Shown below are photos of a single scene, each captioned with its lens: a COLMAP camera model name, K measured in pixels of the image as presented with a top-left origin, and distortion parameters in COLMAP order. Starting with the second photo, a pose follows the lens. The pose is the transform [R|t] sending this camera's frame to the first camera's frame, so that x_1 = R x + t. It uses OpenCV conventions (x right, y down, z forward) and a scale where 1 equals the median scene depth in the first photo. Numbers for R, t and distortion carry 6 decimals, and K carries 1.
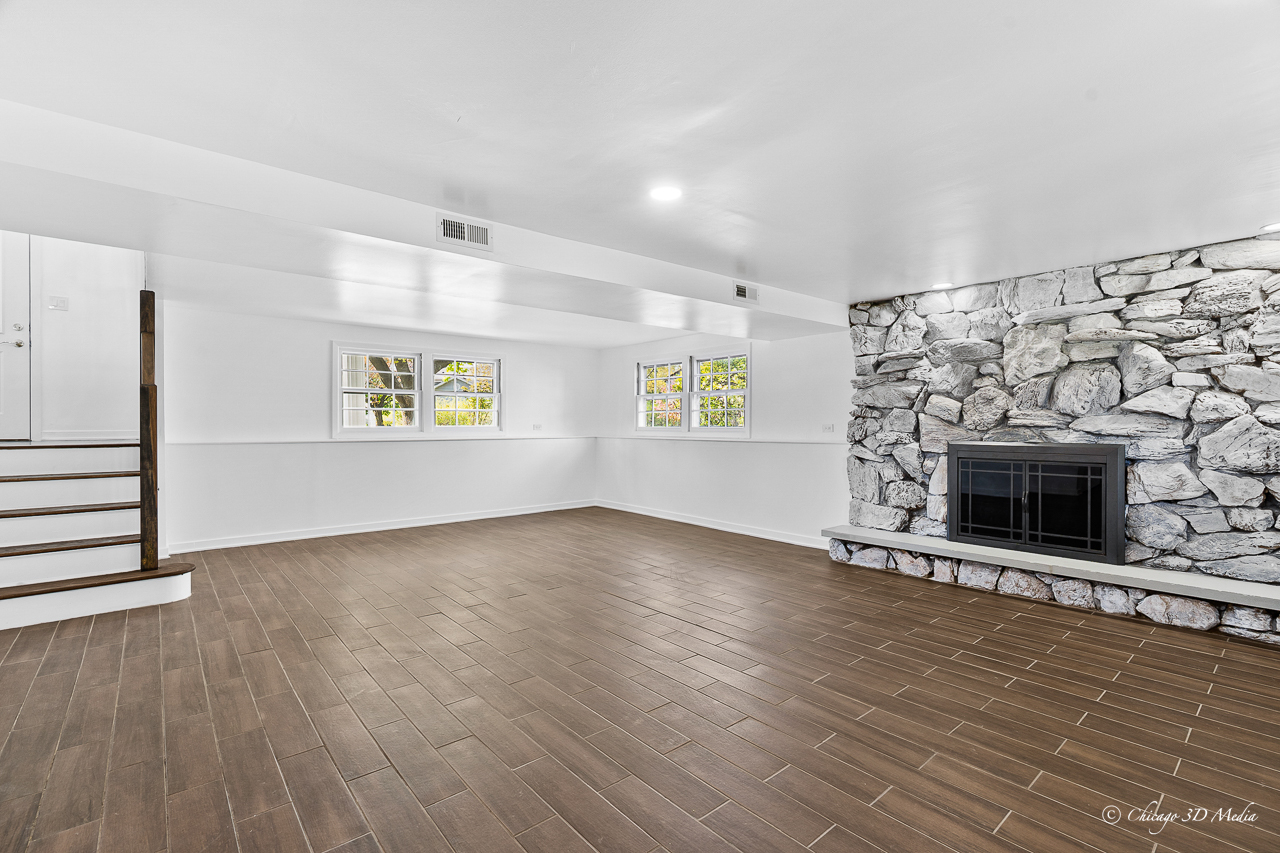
lens RADIAL K [[581.3, 0, 640.0], [0, 581.3, 426.5], [0, 0, 1]] dist [-0.003539, -0.000040]
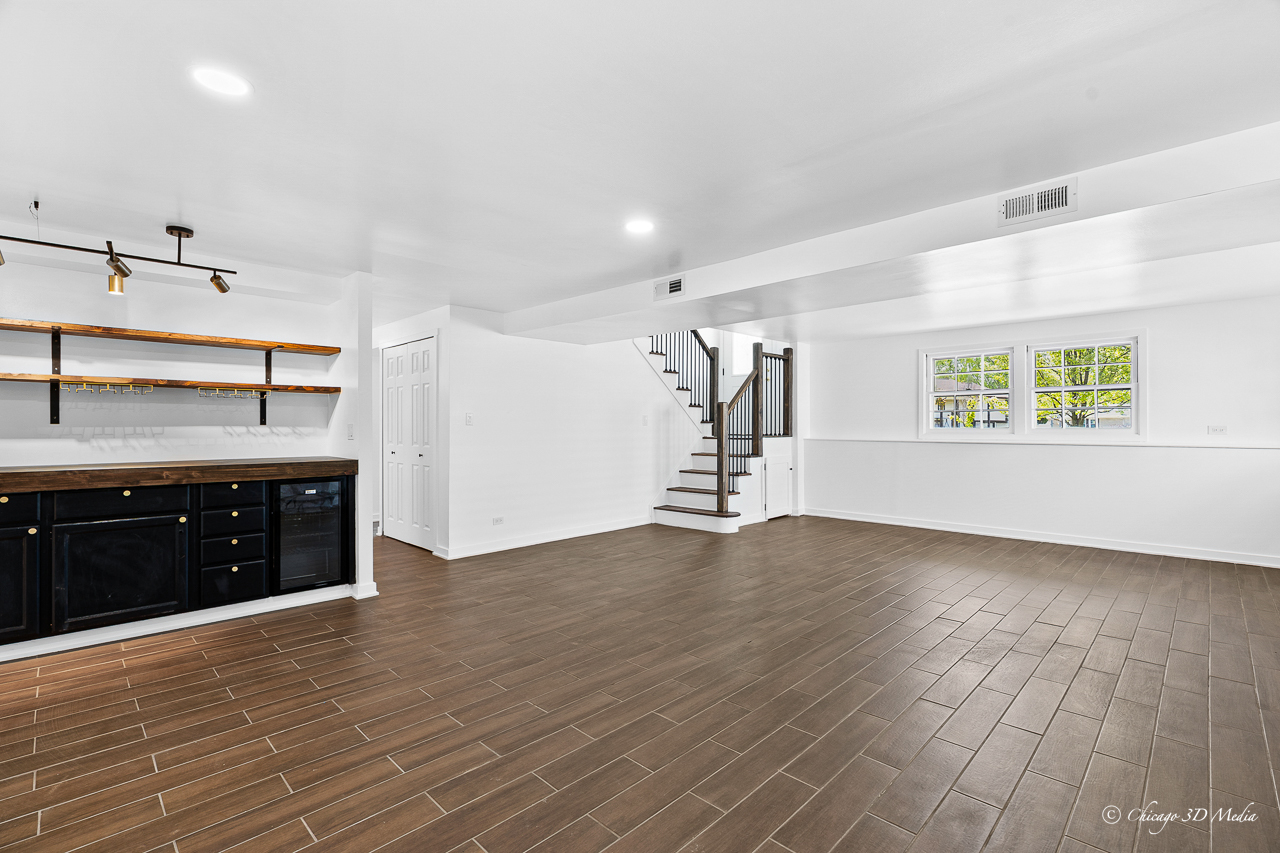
lens RADIAL K [[581.3, 0, 640.0], [0, 581.3, 426.5], [0, 0, 1]] dist [-0.015063, 0.000459]
pose [[0.080093, -0.002213, -0.996785, 1.141144], [-0.002597, 0.999994, -0.002429, 0.003157], [0.996784, 0.002783, 0.080086, 0.873496]]
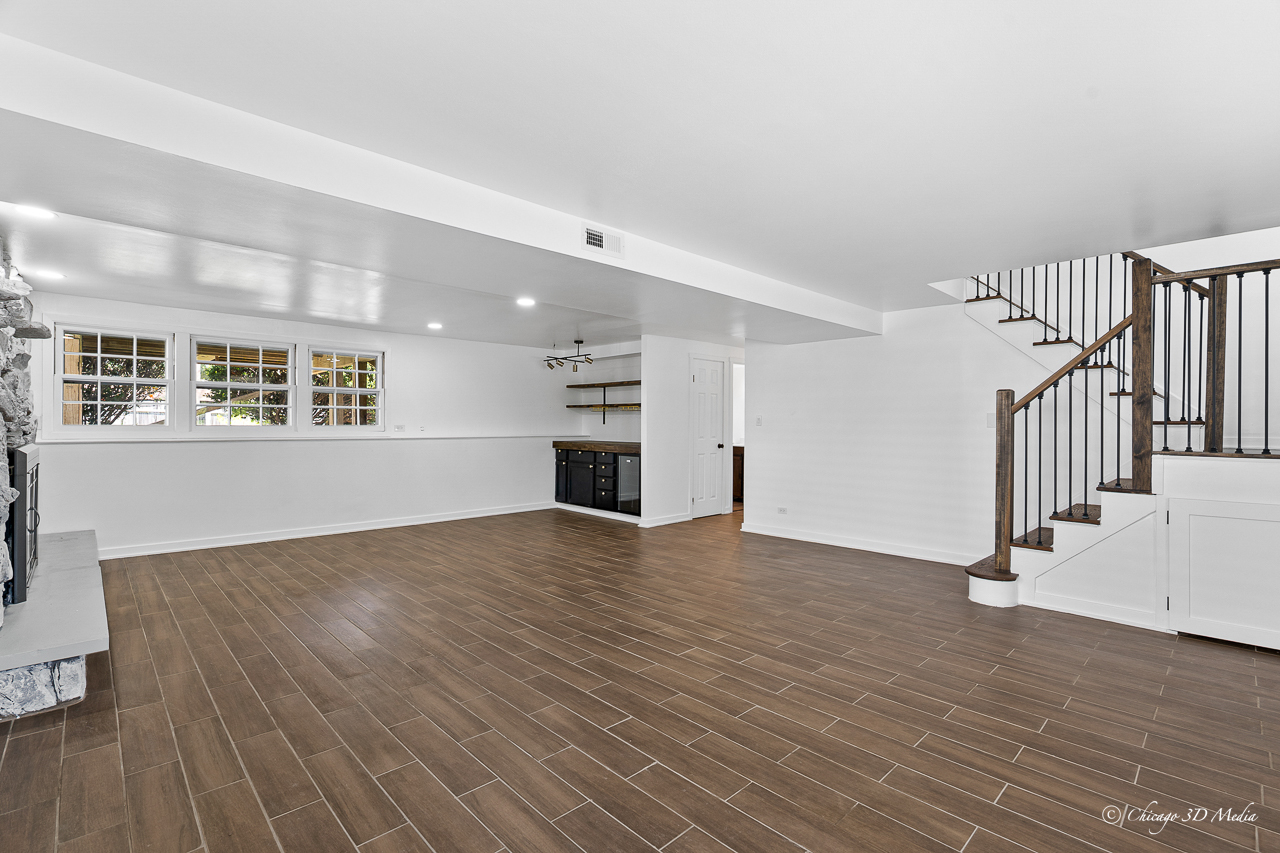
lens RADIAL K [[581.3, 0, 640.0], [0, 581.3, 426.5], [0, 0, 1]] dist [-0.015063, 0.000459]
pose [[-0.997639, -0.007999, -0.068209, -0.192782], [-0.008732, 0.999907, 0.010452, -0.018124], [0.068119, 0.011023, -0.997616, 2.752167]]
